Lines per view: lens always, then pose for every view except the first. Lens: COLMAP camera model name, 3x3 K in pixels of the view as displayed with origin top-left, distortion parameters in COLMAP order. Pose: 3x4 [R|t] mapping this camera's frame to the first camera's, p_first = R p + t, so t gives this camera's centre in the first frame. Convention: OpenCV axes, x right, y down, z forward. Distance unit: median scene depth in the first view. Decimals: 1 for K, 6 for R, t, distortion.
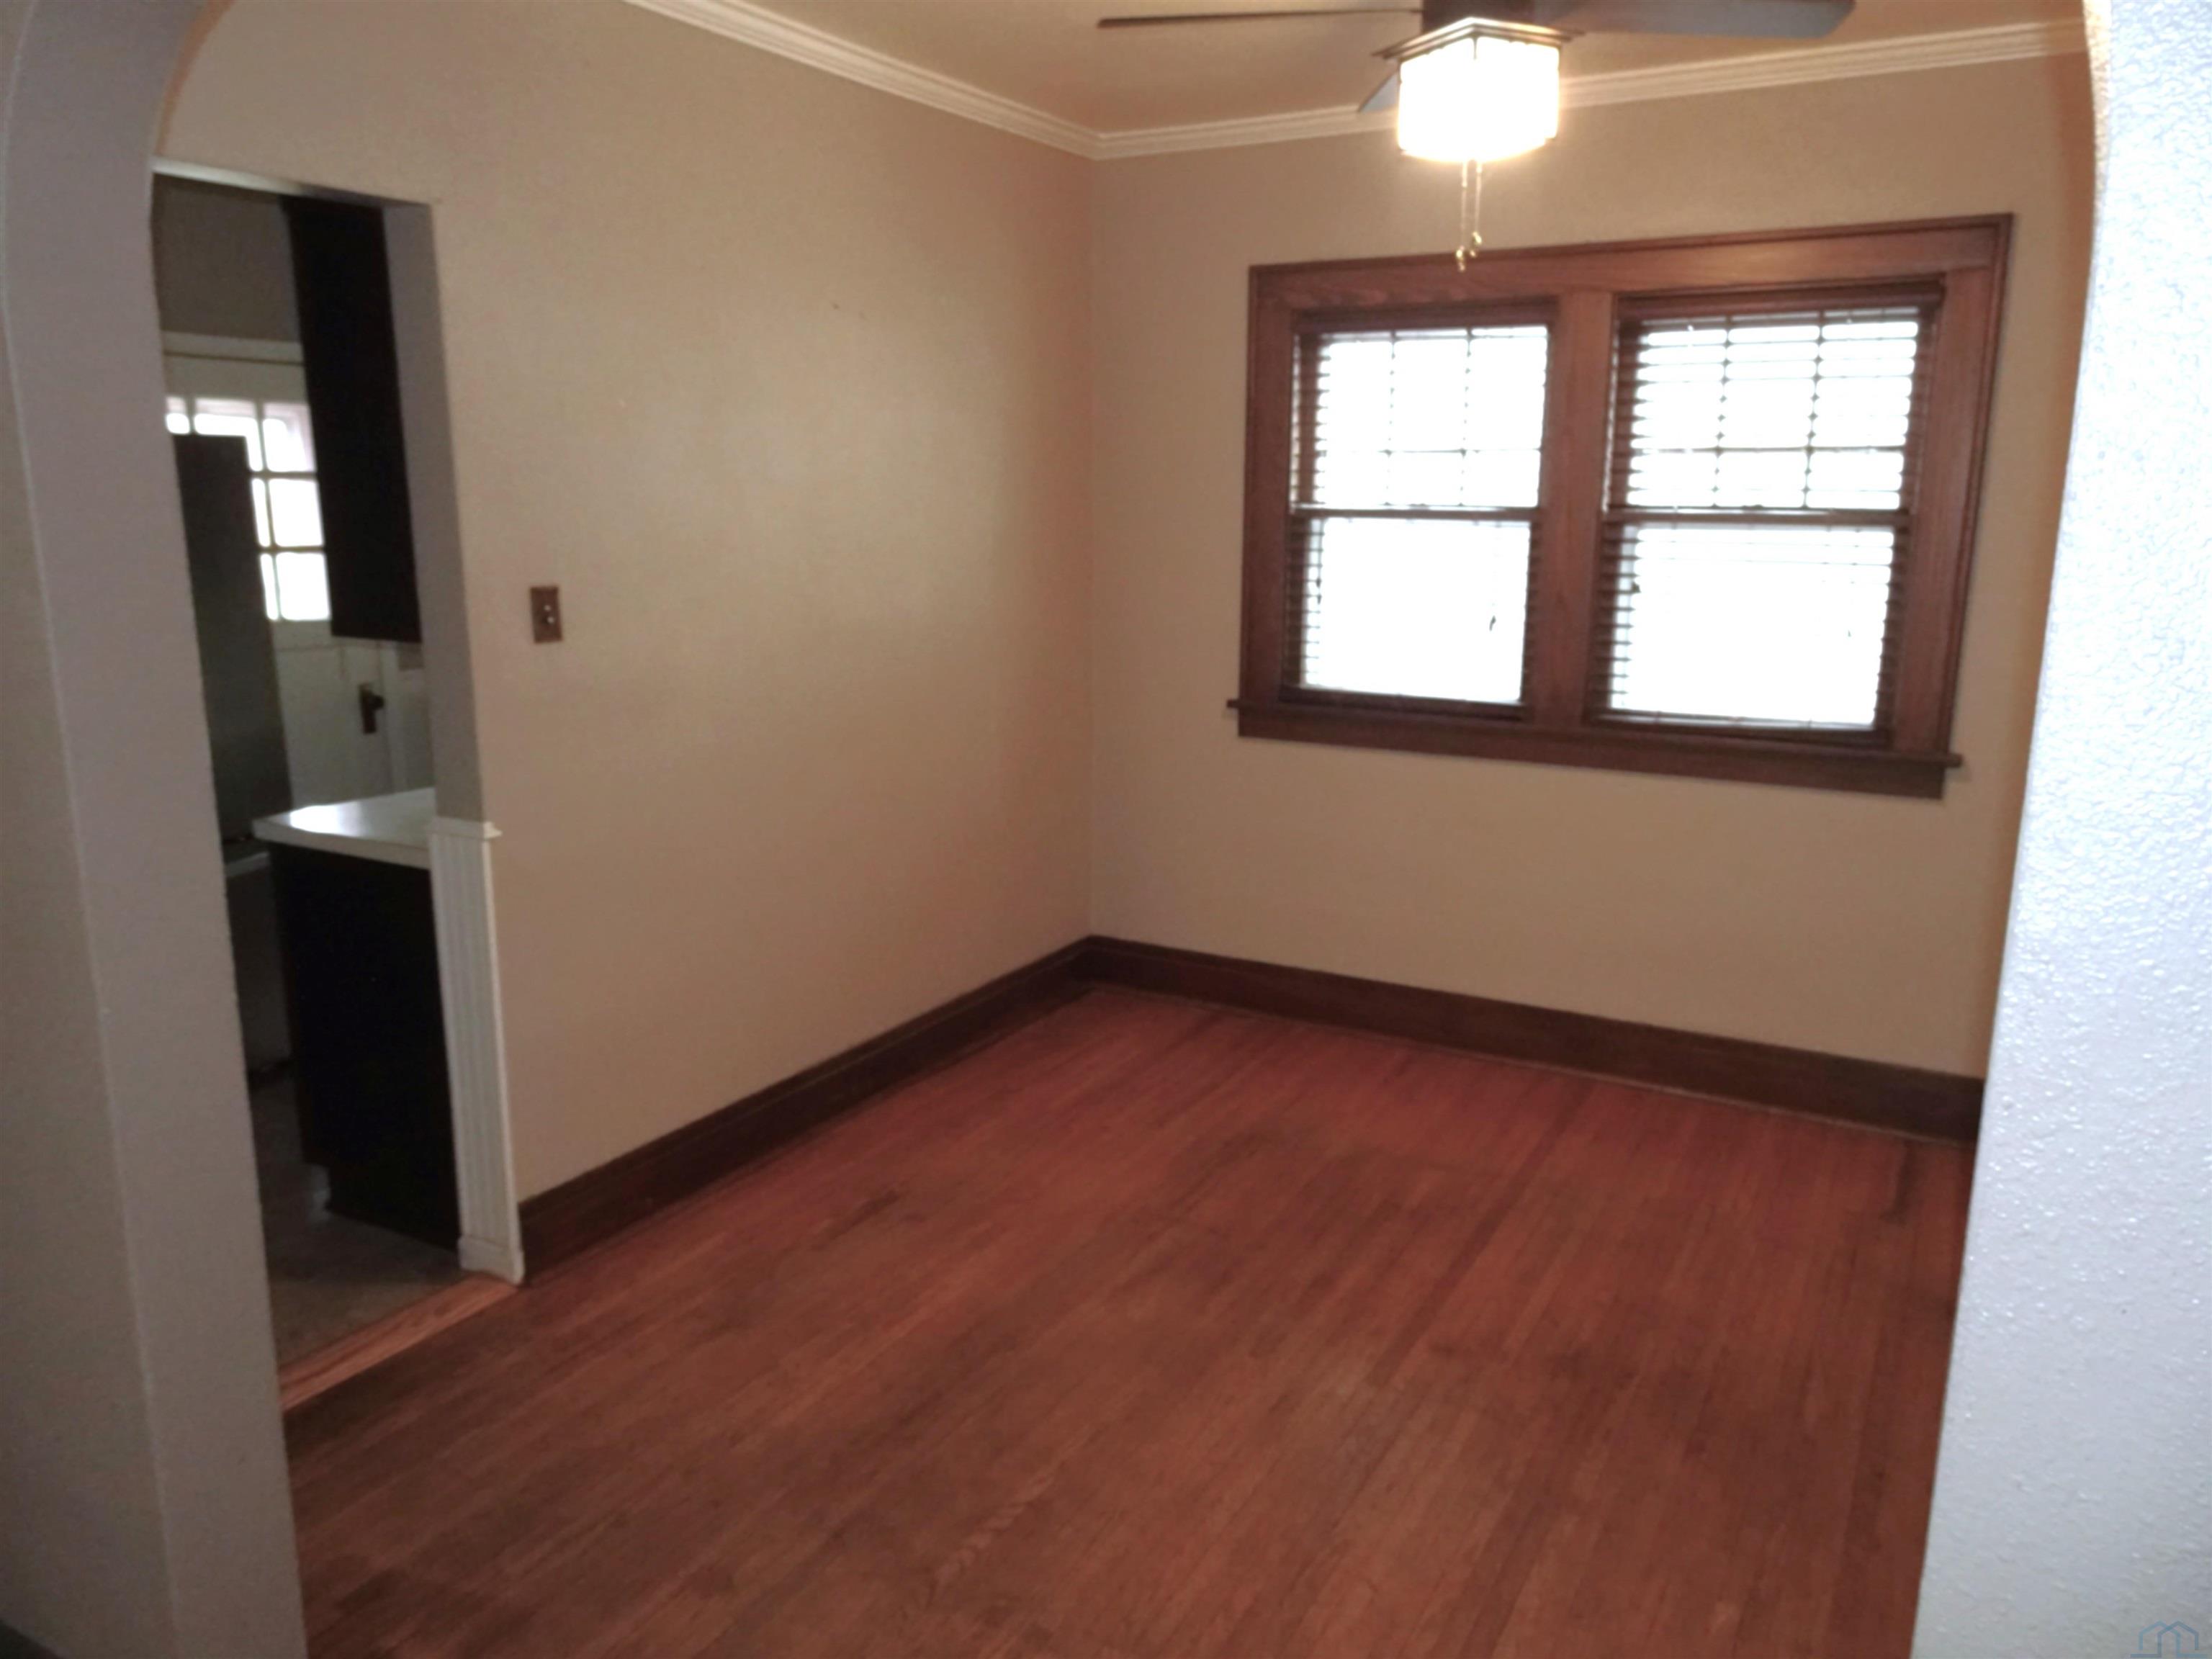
lens RADIAL K [[1592.9, 0, 1114.1], [0, 1592.9, 834.8], [0, 0, 1]] dist [0.003077, -0.001374]
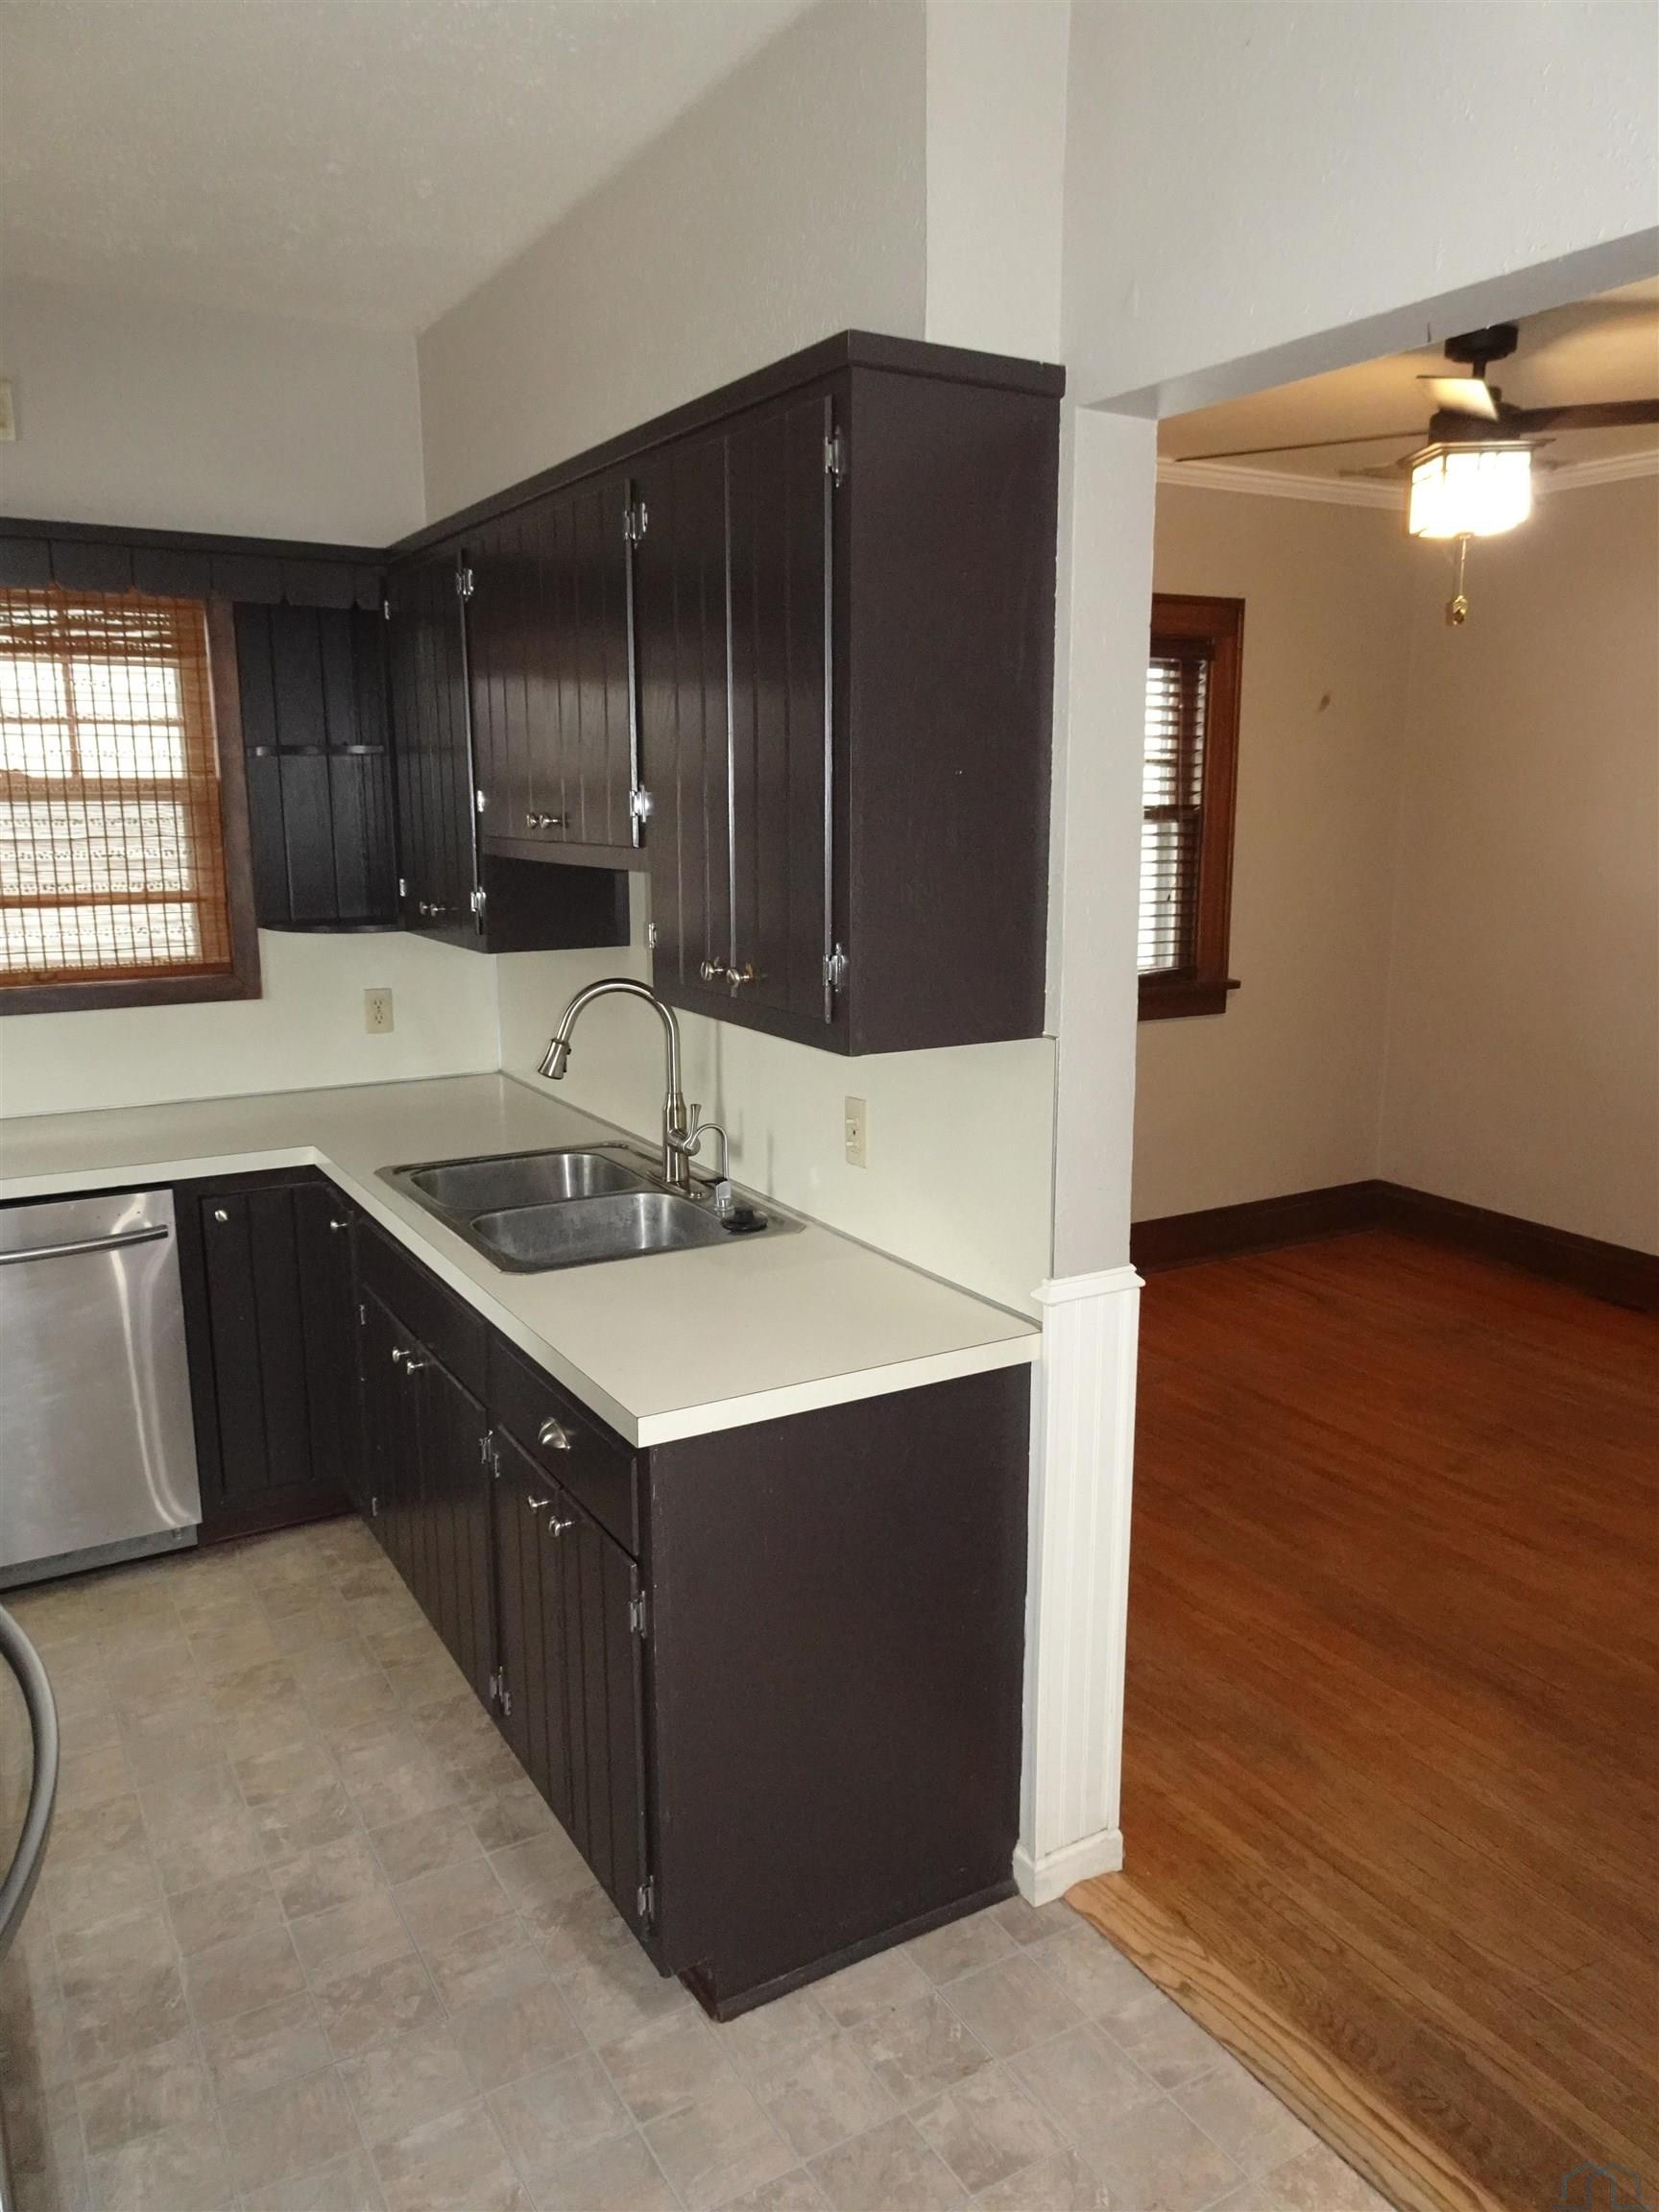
lens RADIAL K [[1592.9, 0, 824.2], [0, 1592.9, 1107.5], [0, 0, 1]] dist [0.003077, -0.001374]
pose [[0.503417, -0.178071, 0.845495, -1.046605], [0.170372, 0.979779, 0.104912, -0.179382], [-0.847080, 0.091234, 0.523576, 0.703609]]
